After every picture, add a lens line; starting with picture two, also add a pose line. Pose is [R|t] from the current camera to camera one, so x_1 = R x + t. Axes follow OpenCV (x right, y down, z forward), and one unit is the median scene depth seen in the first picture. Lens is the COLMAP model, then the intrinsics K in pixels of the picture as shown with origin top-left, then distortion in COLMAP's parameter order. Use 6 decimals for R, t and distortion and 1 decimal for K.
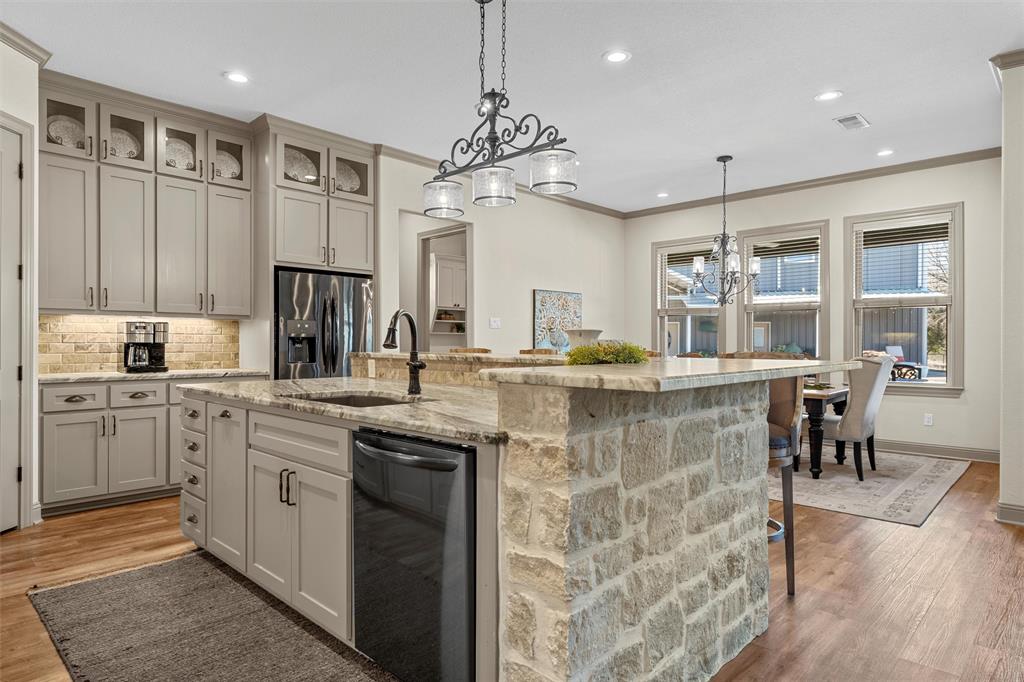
lens RADIAL K [[585.9, 0, 512.0], [0, 585.9, 341.0], [0, 0, 1]] dist [0.000625, 0.000256]
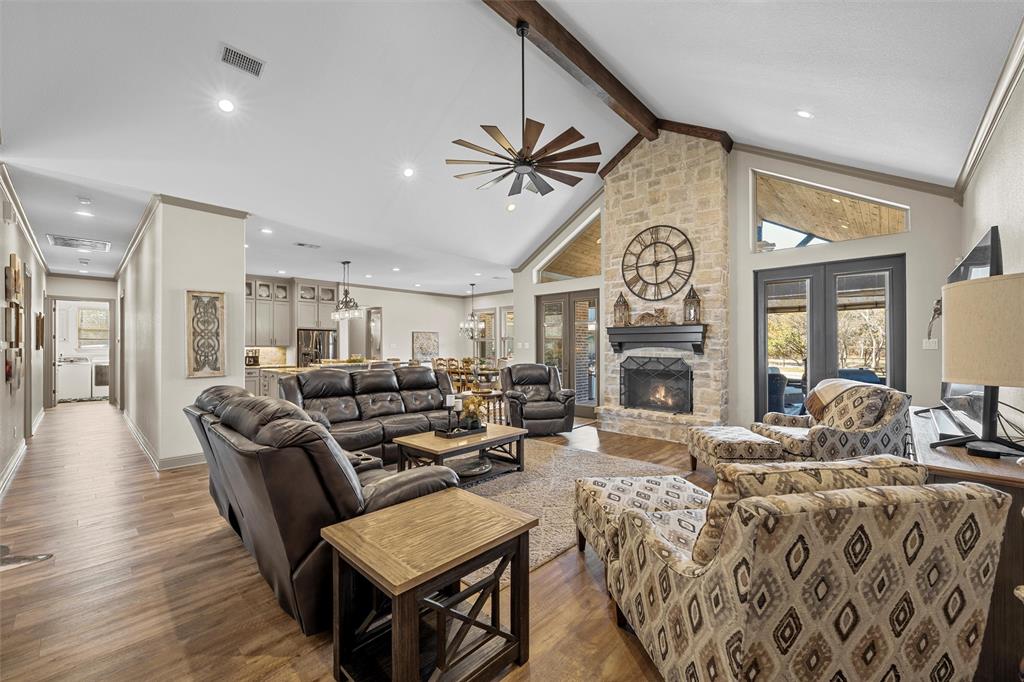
lens RADIAL K [[408.1, 0, 512.0], [0, 408.1, 341.0], [0, 0, 1]] dist [-0.000919, -0.000041]
pose [[0.999942, -0.004223, 0.009953, 0.610175], [0.004332, 0.999930, -0.010989, -0.041773], [-0.009906, 0.011031, 0.999890, -0.982085]]
